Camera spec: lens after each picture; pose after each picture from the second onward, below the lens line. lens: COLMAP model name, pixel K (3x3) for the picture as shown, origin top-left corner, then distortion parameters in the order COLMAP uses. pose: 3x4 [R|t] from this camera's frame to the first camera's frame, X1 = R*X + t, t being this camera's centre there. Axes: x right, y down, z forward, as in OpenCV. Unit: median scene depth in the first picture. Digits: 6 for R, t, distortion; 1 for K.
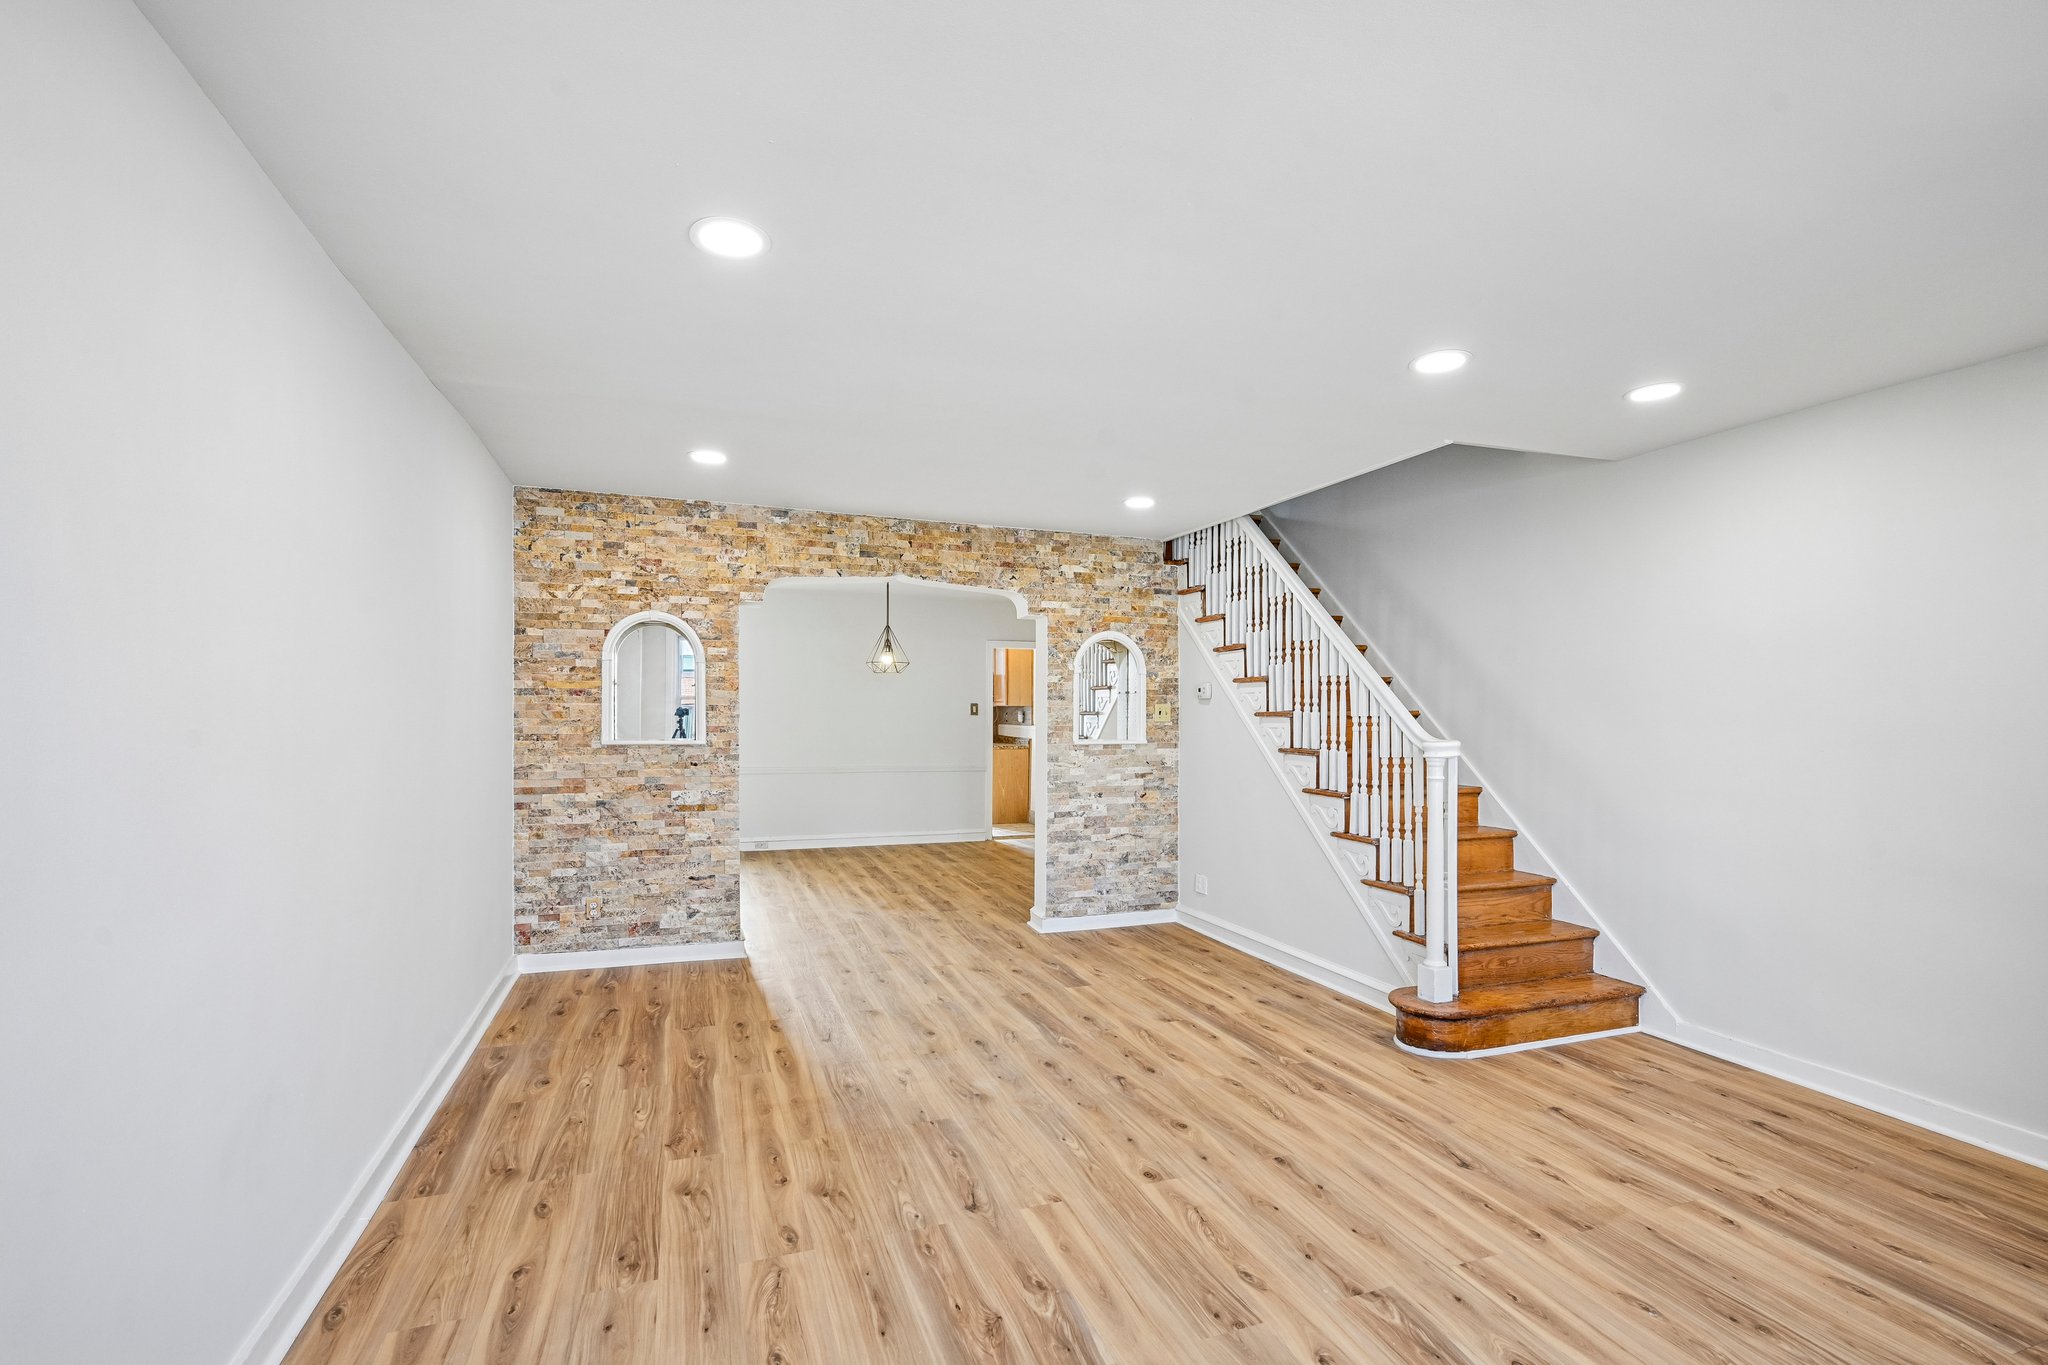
lens RADIAL K [[909.0, 0, 1022.2], [0, 909.0, 680.2], [0, 0, 1]] dist [0.000112, 0.000369]
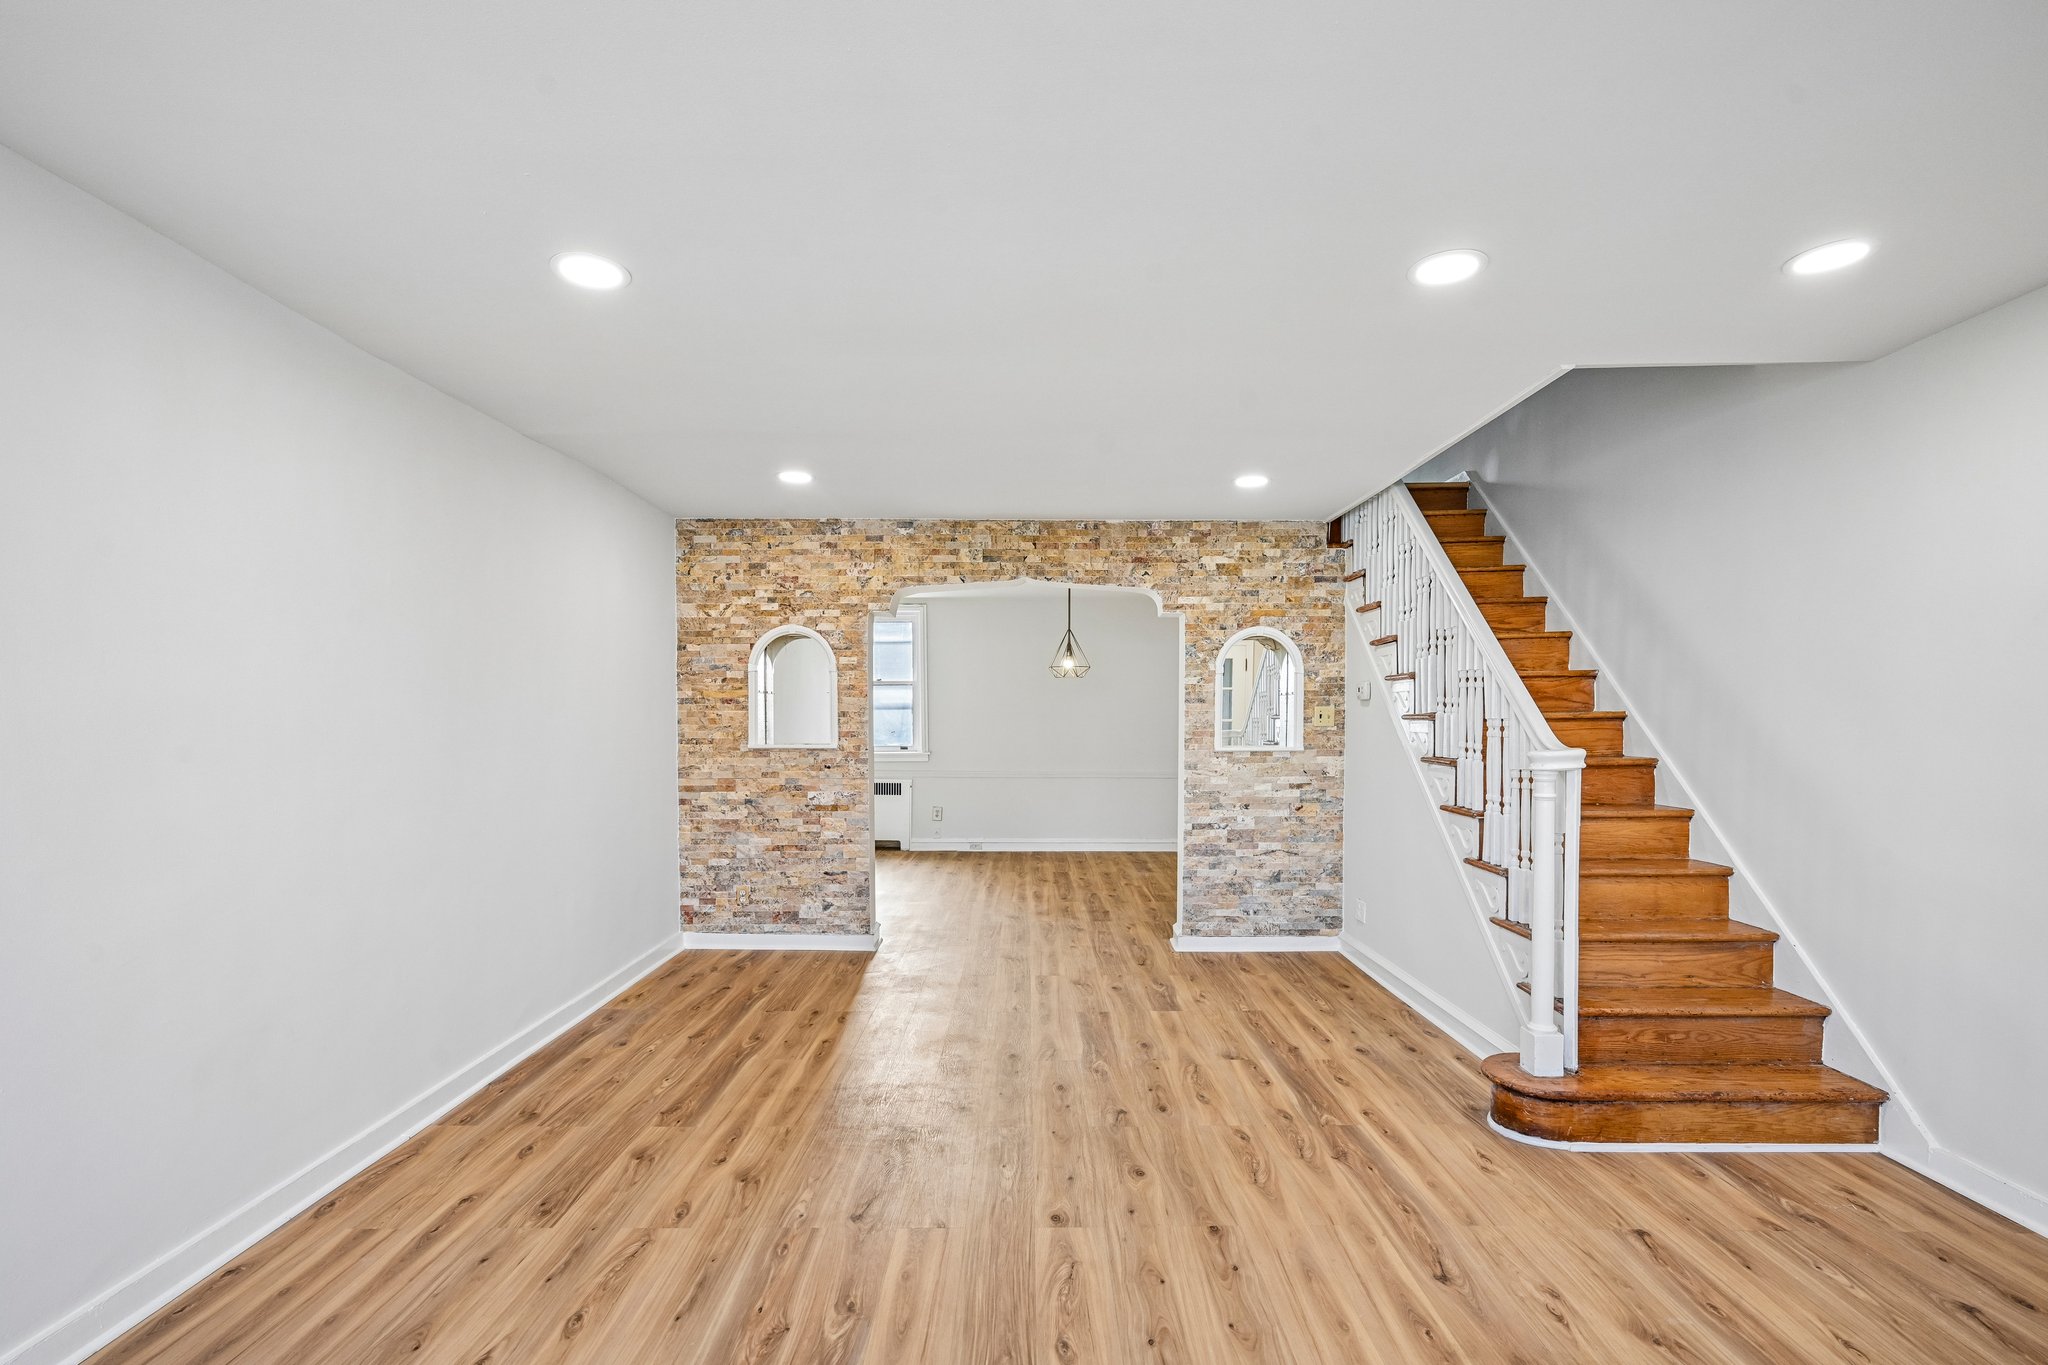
lens RADIAL K [[919.8, 0, 1028.4], [0, 919.8, 708.7], [0, 0, 1]] dist [0.000150, 0.000136]
pose [[0.938675, -0.009068, -0.344684, 0.258286], [0.017961, 0.999583, 0.022617, 0.004215], [0.344335, -0.027421, 0.938446, 0.077174]]
